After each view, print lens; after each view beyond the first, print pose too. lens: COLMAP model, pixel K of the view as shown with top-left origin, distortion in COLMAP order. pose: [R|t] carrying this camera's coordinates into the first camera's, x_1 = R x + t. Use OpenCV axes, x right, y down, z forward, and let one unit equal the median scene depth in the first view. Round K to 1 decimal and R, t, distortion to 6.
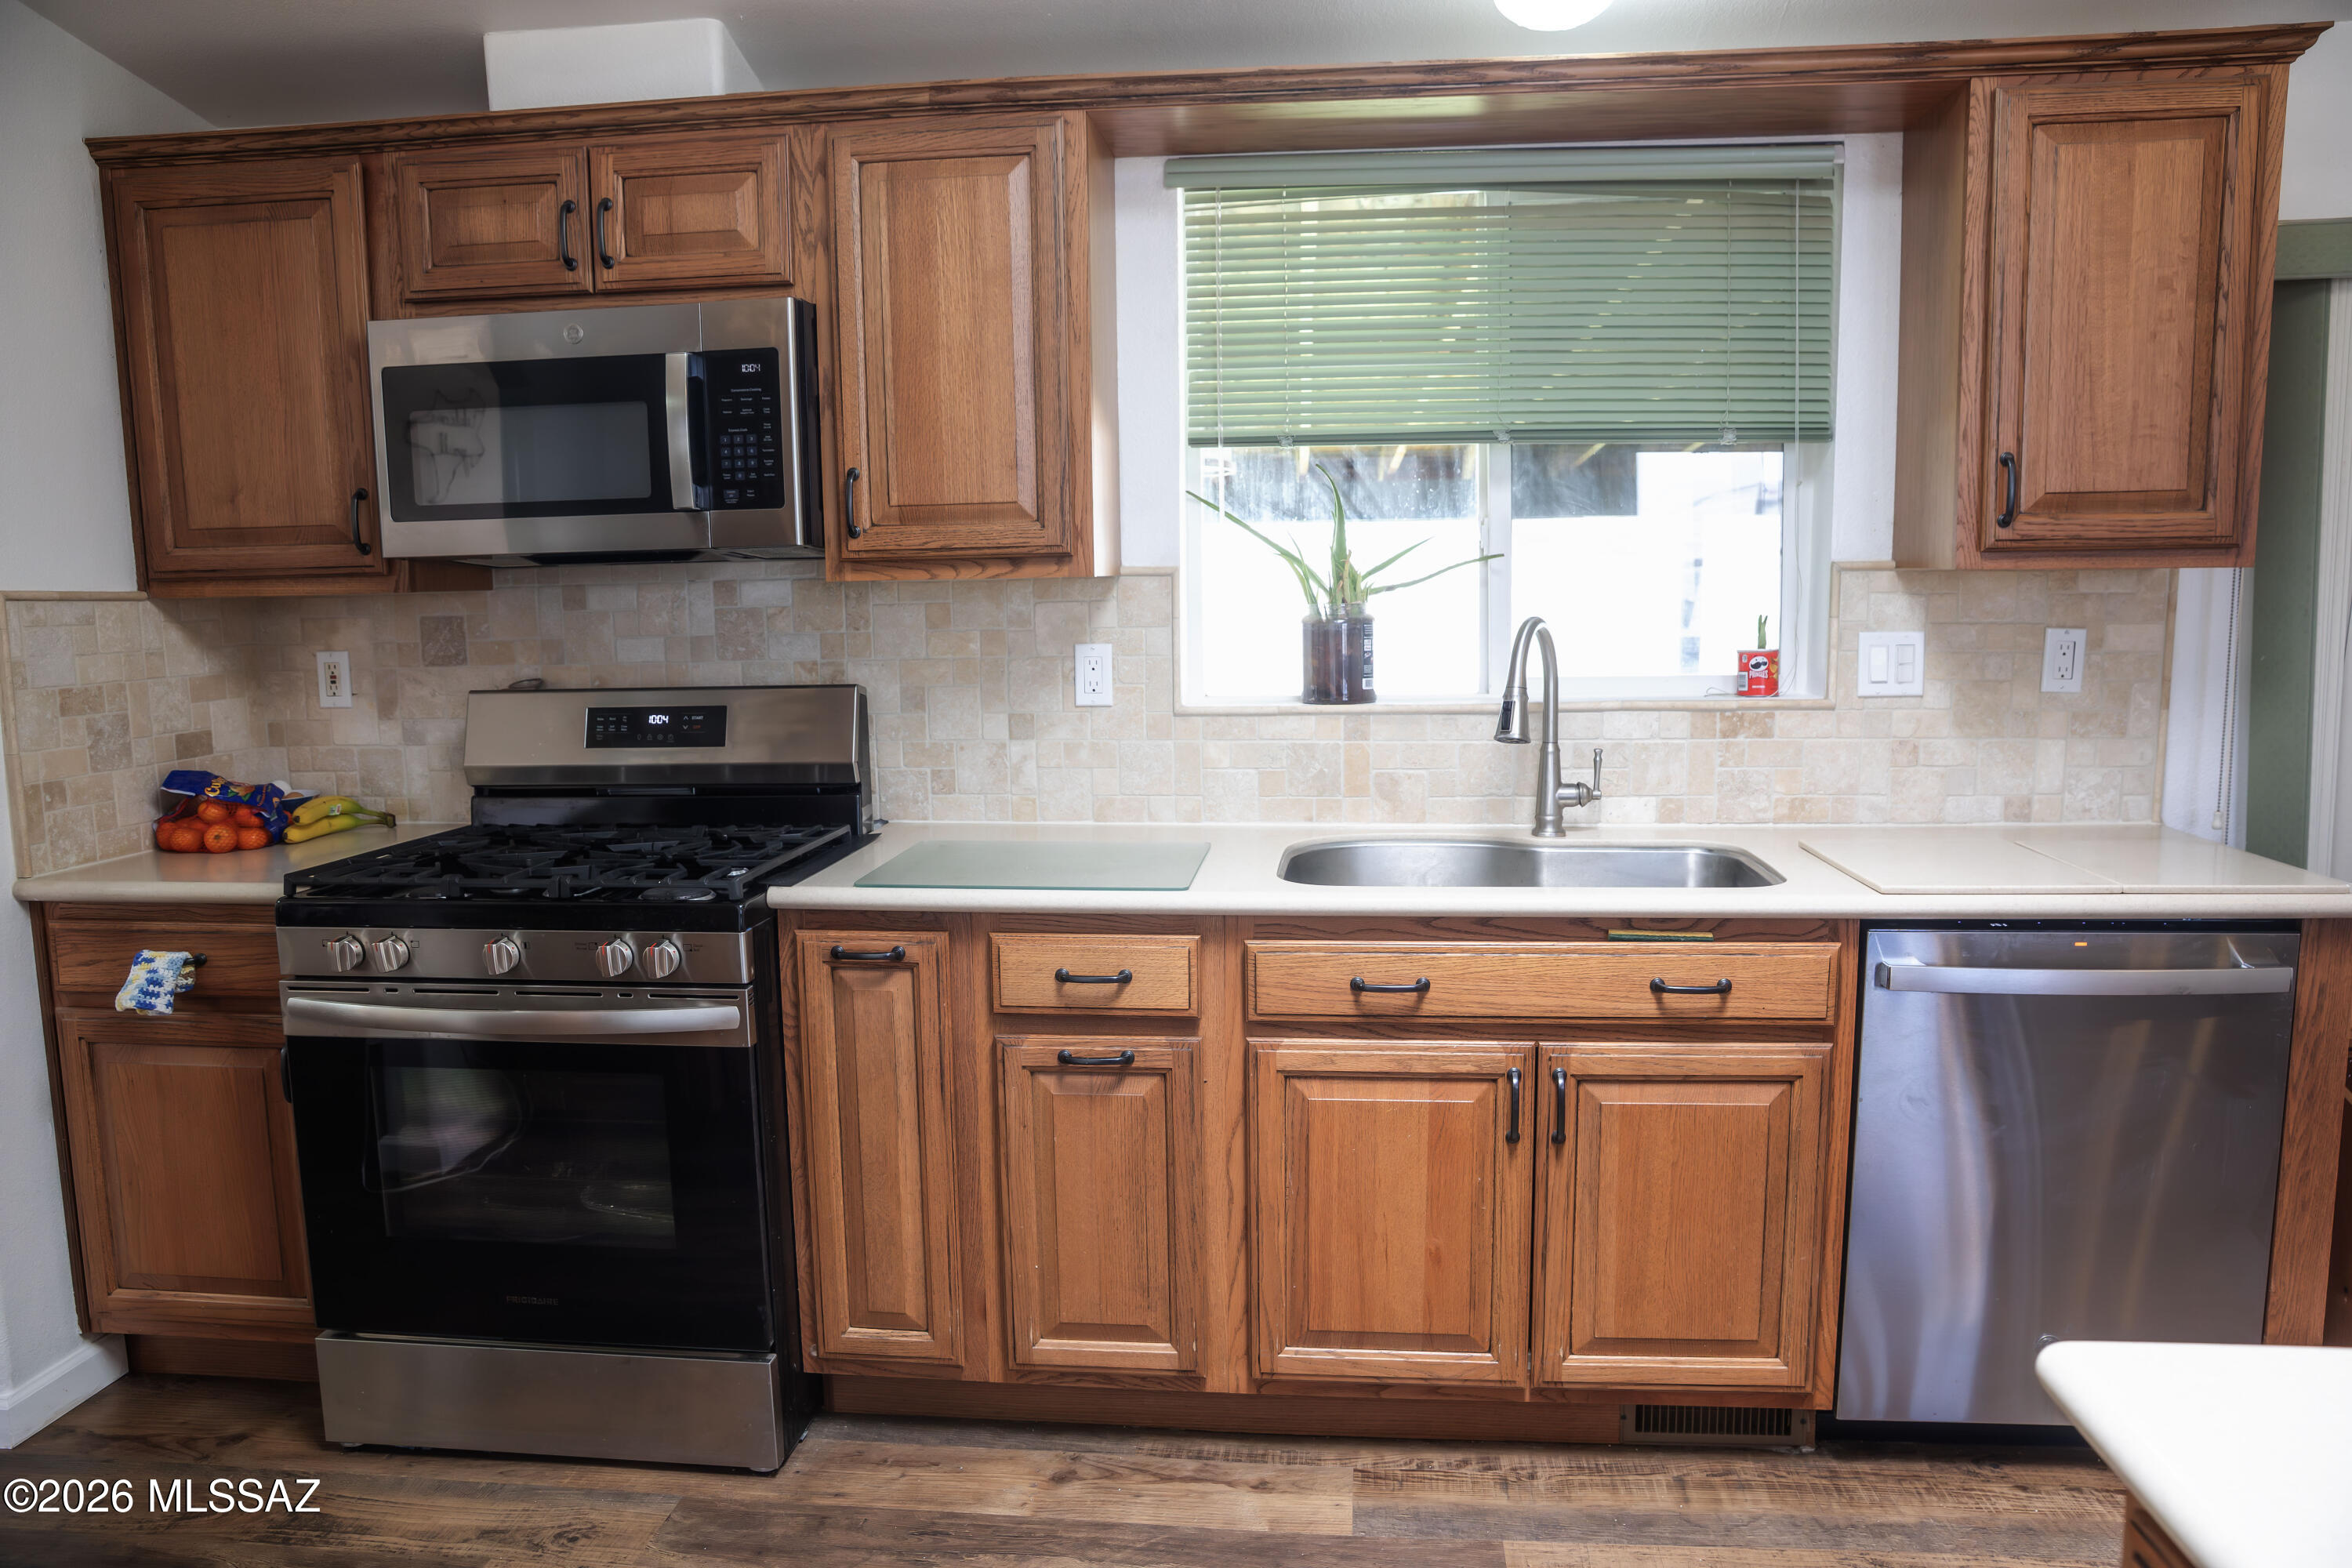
lens RADIAL K [[1604.9, 0, 1175.0], [0, 1604.9, 791.6], [0, 0, 1]] dist [-0.101382, 0.076936]
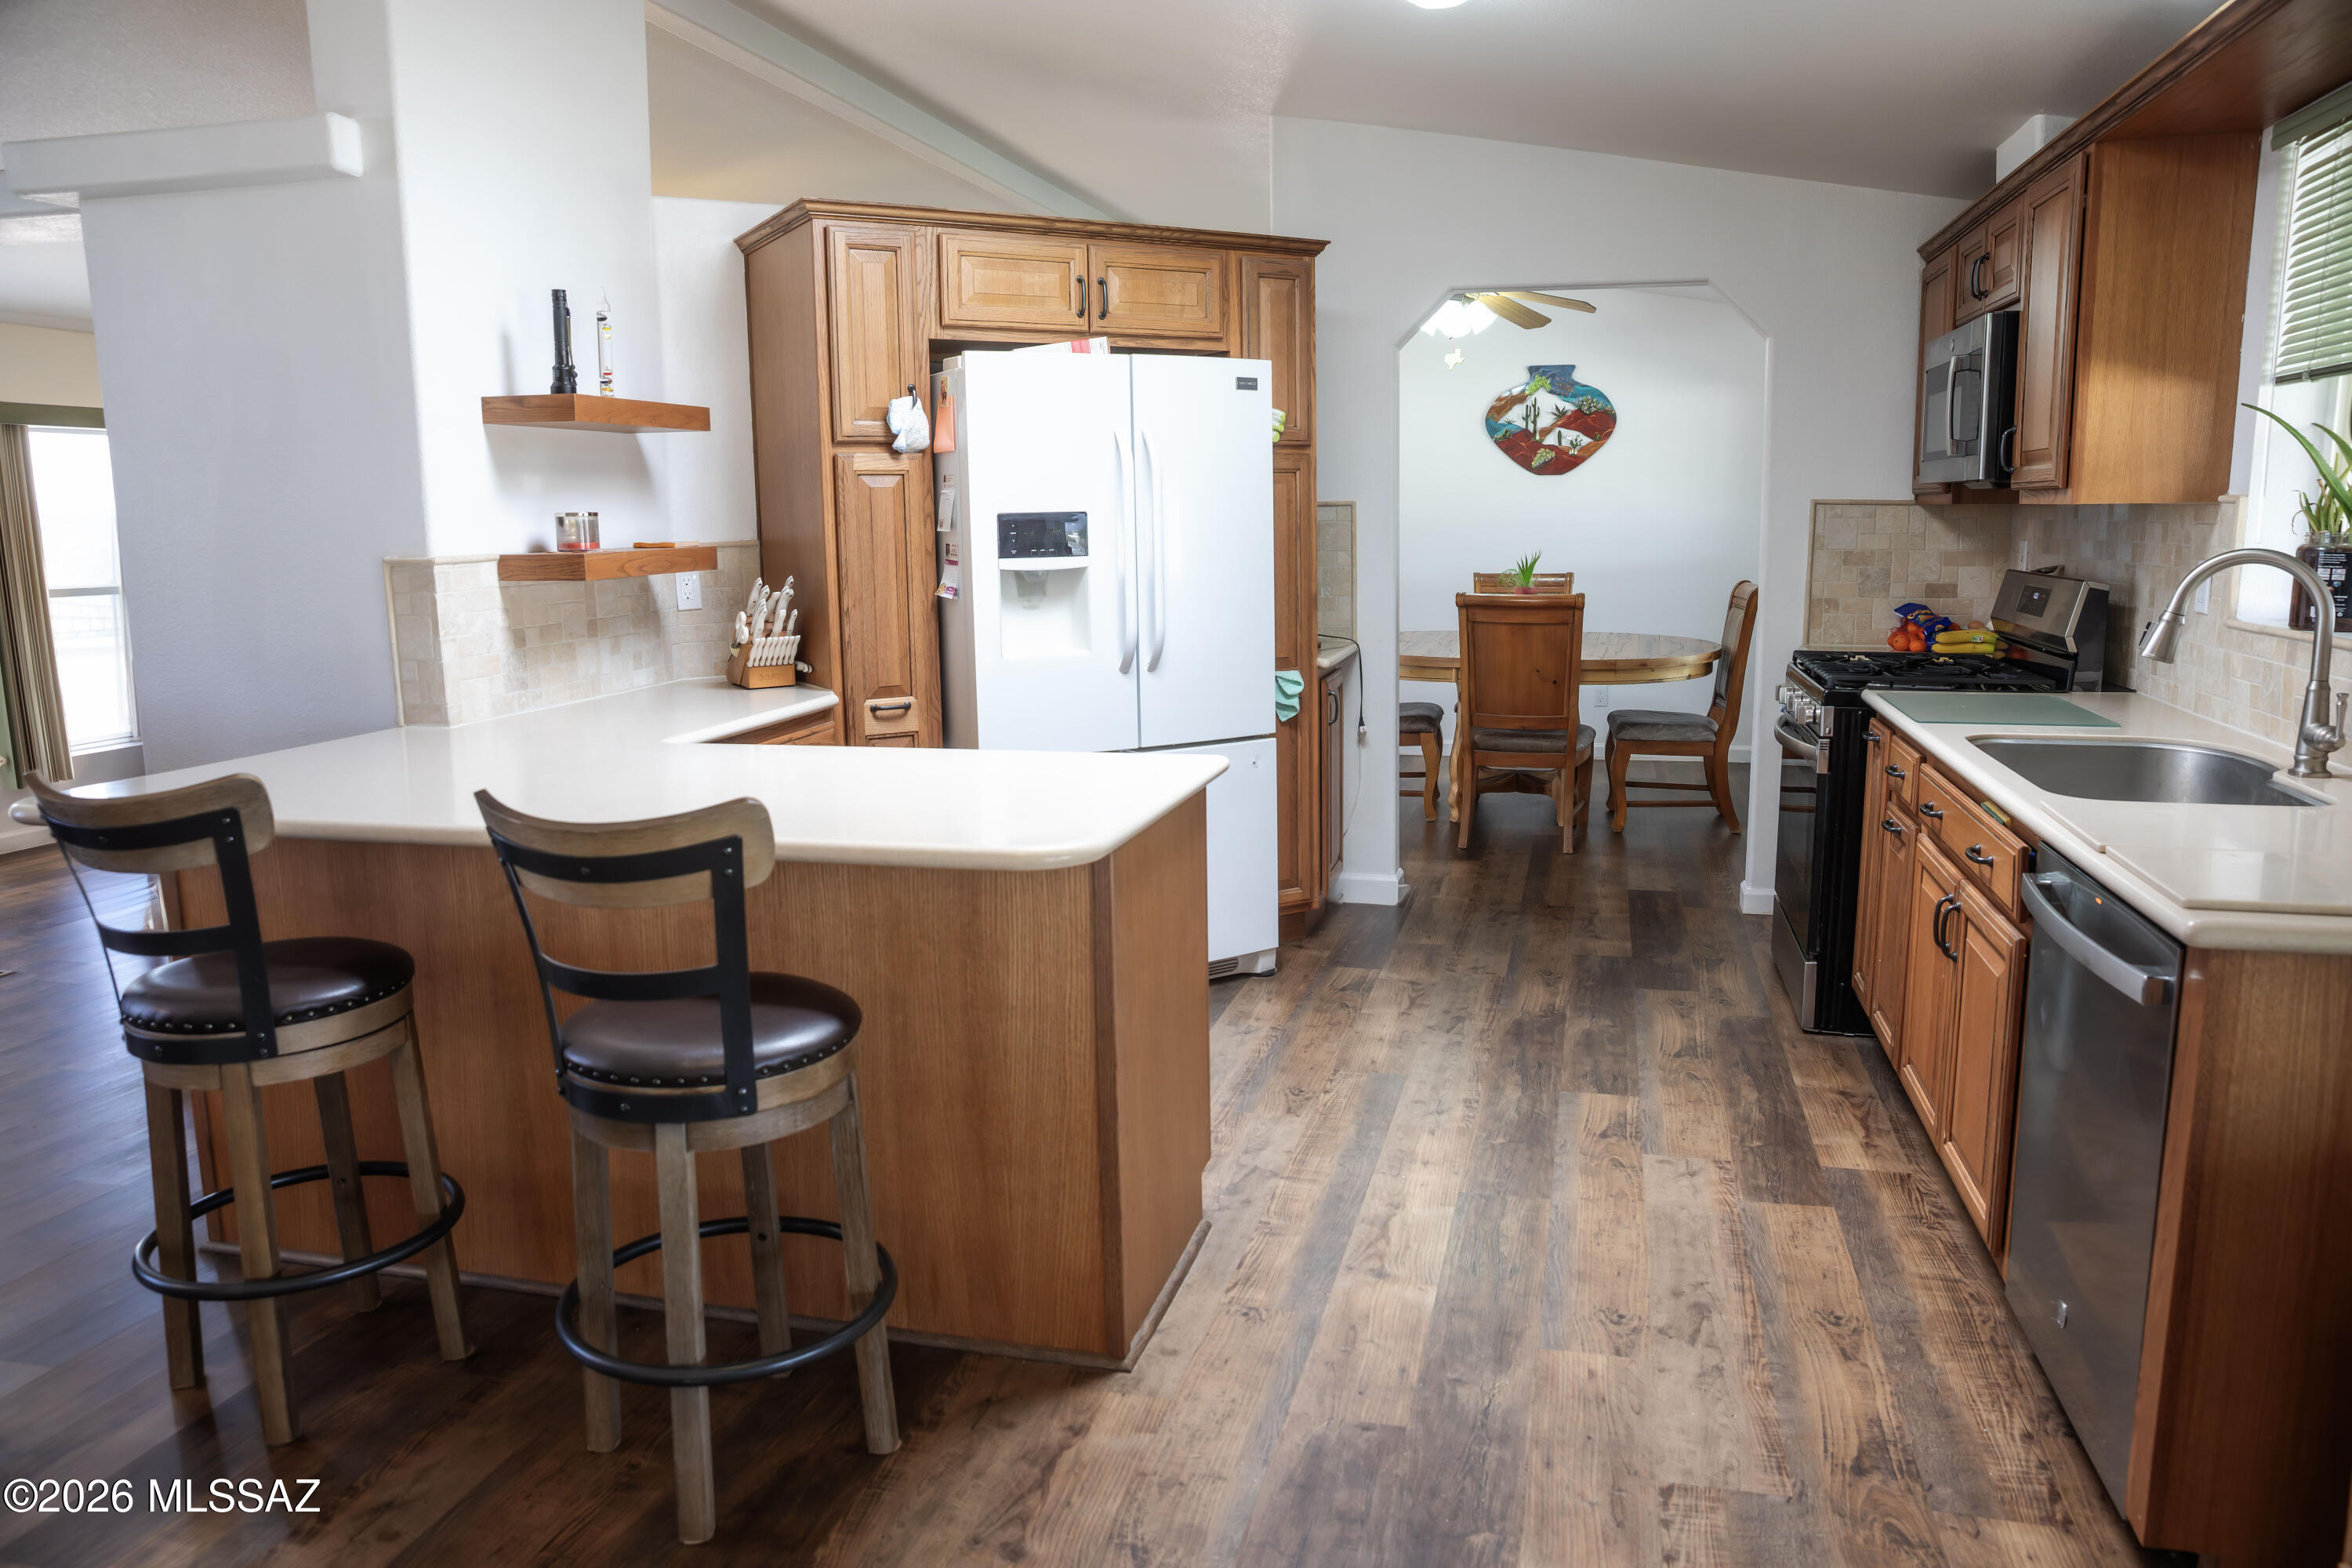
lens RADIAL K [[1604.9, 0, 1178.4], [0, 1604.9, 784.0], [0, 0, 1]] dist [-0.101382, 0.076936]
pose [[-0.145362, 0.184846, -0.971958, 1.355147], [-0.114761, 0.972611, 0.202134, -0.086154], [0.982700, 0.140926, -0.120167, 0.471160]]
